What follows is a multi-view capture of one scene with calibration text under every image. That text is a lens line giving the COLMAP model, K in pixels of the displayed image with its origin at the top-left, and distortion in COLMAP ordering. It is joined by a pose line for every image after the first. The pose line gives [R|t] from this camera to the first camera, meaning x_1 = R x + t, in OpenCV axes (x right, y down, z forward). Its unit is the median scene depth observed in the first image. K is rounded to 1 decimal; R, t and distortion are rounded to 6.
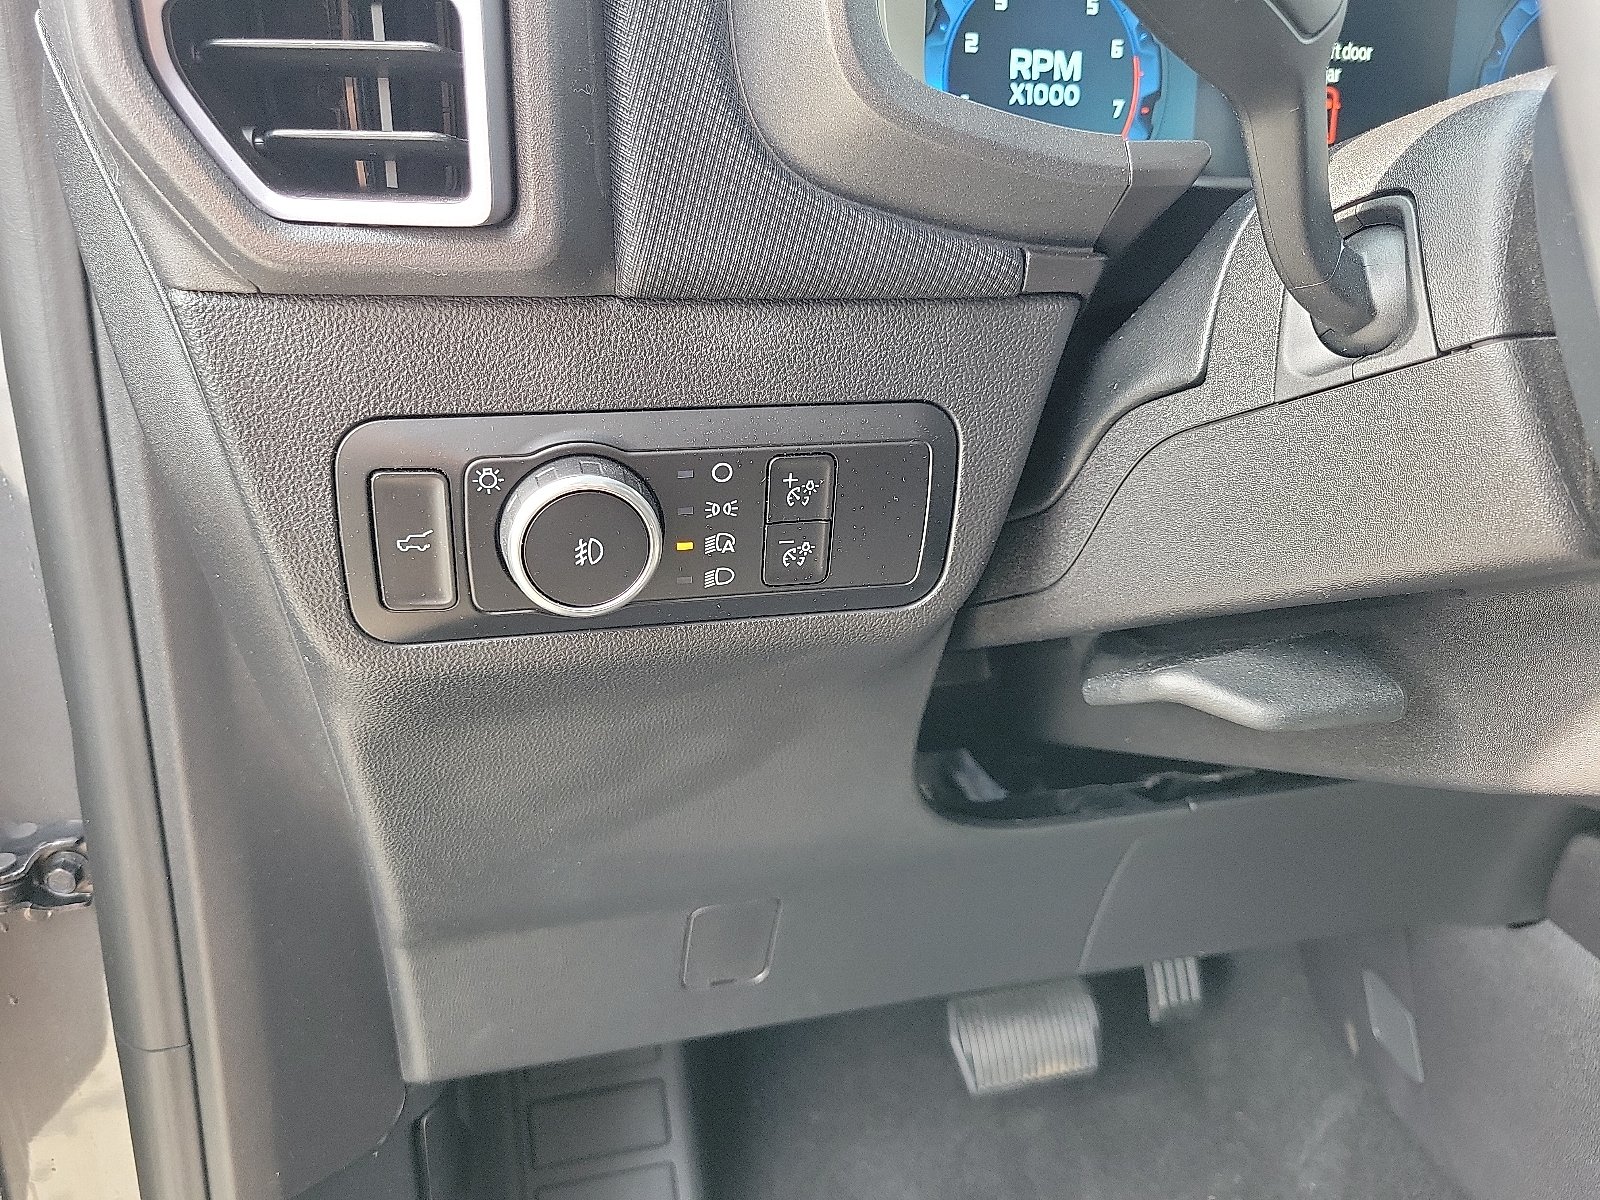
lens RADIAL K [[1213.0, 0, 800.0], [0, 1213.0, 600.0], [0, 0, 1]] dist [0.030371, -0.034522]
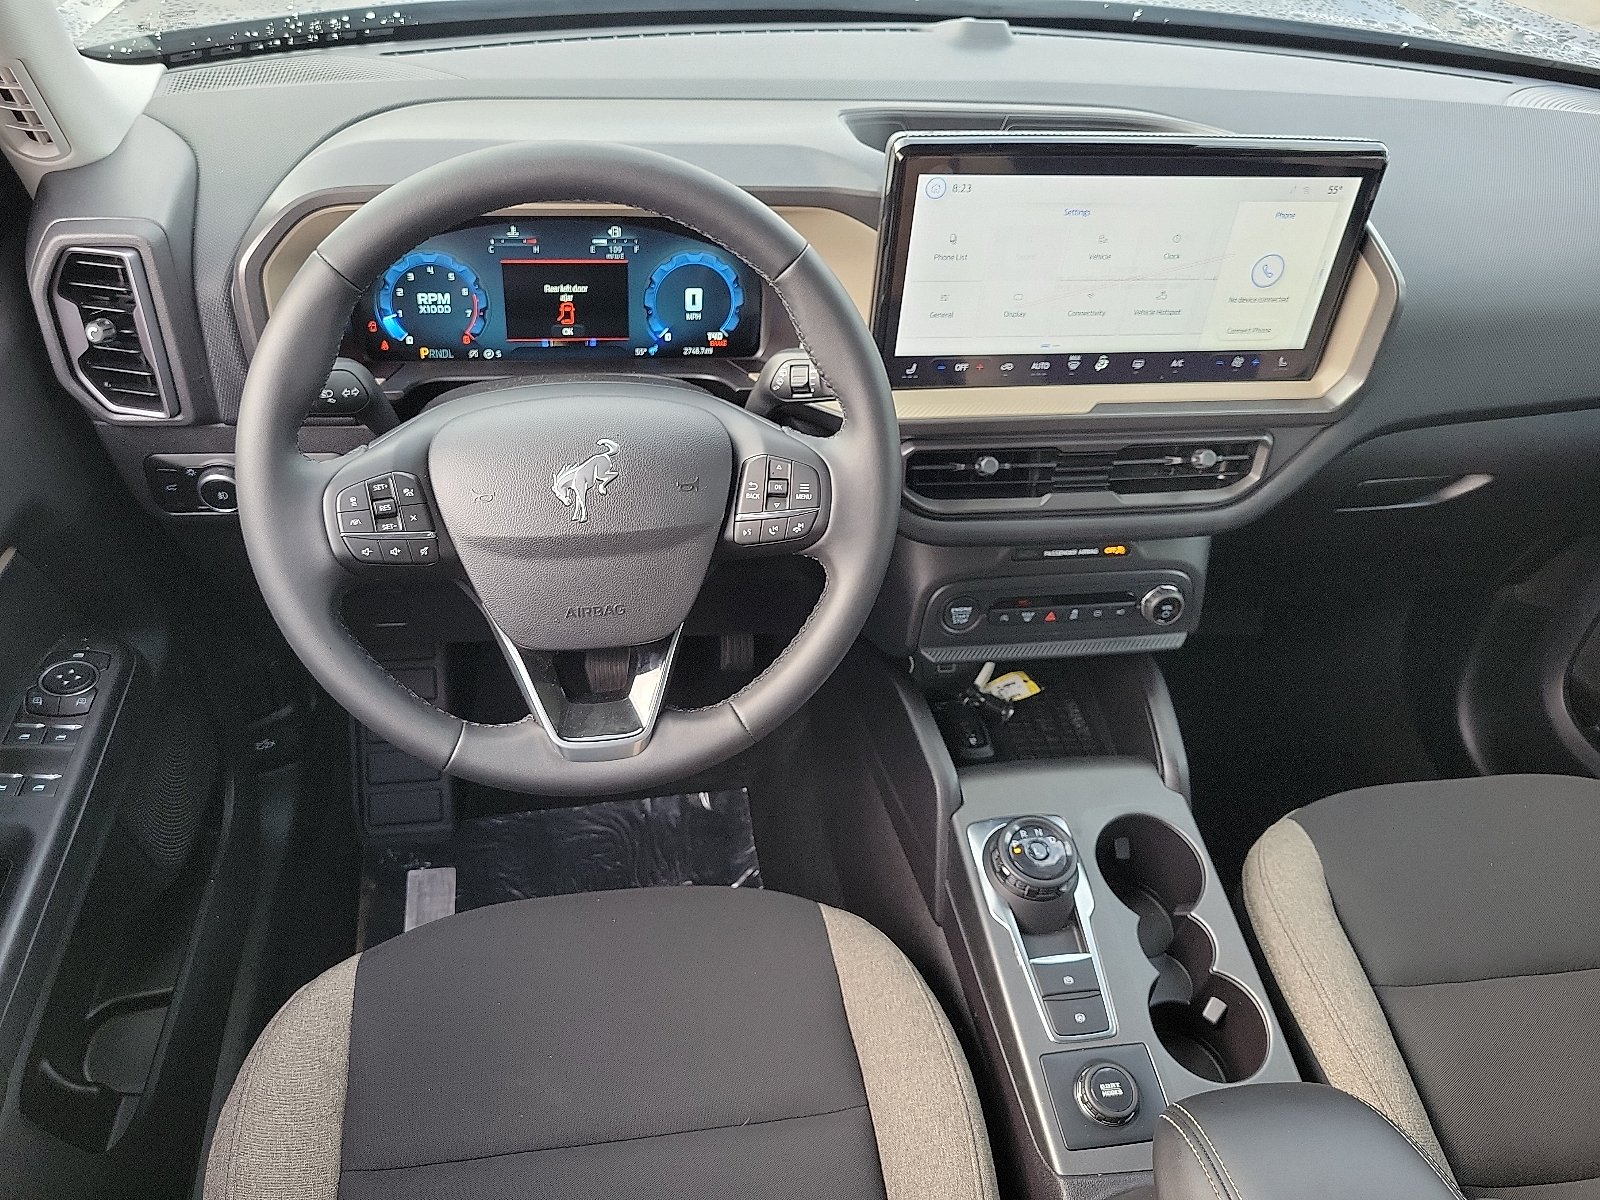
lens RADIAL K [[1217.1, 0, 764.6], [0, 1217.1, 594.6], [0, 0, 1]] dist [0.038511, 0.001542]
pose [[0.983145, 0.124242, -0.134127, 1.291539], [-0.080672, 0.953140, 0.291575, -0.645234], [0.164068, -0.275840, 0.947098, -1.470356]]
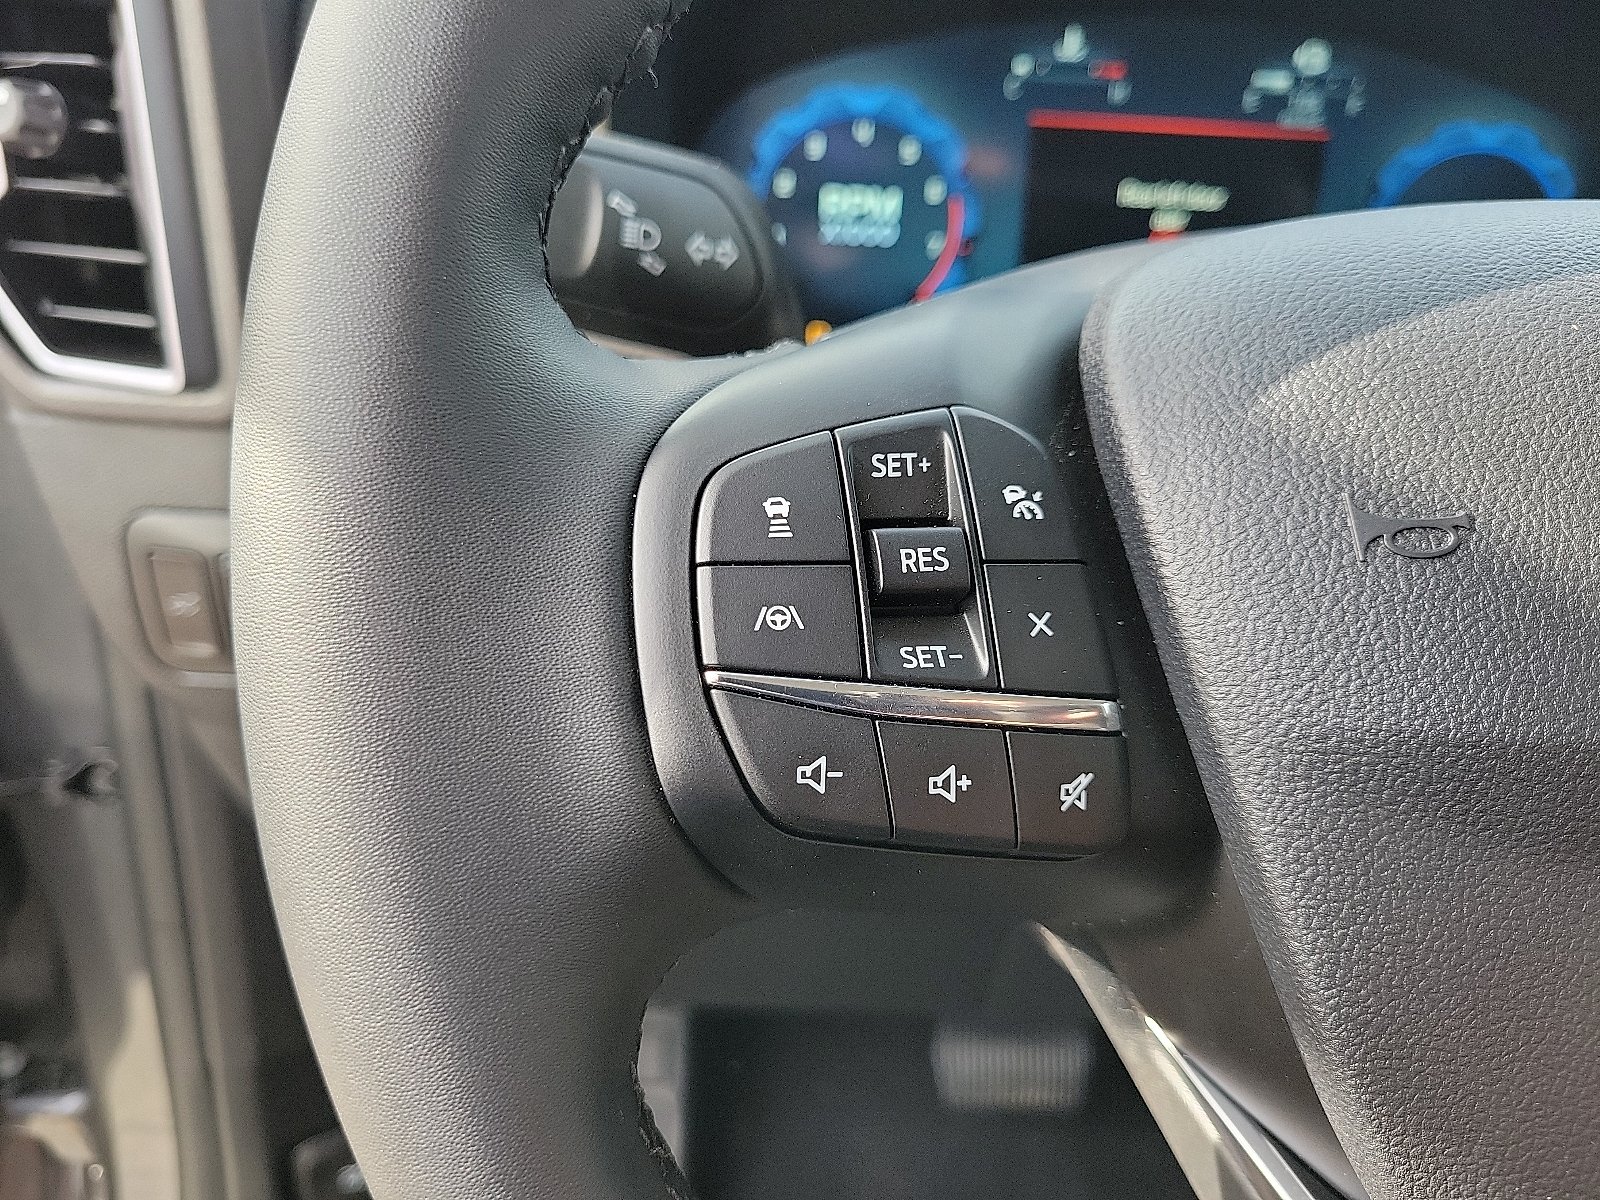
lens RADIAL K [[1213.0, 0, 800.0], [0, 1213.0, 600.0], [0, 0, 1]] dist [0.030371, -0.034522]
pose [[0.955270, 0.135124, -0.263060, 0.475094], [-0.120068, 0.990110, 0.072569, -0.166053], [0.270264, -0.037737, 0.962046, -0.055195]]
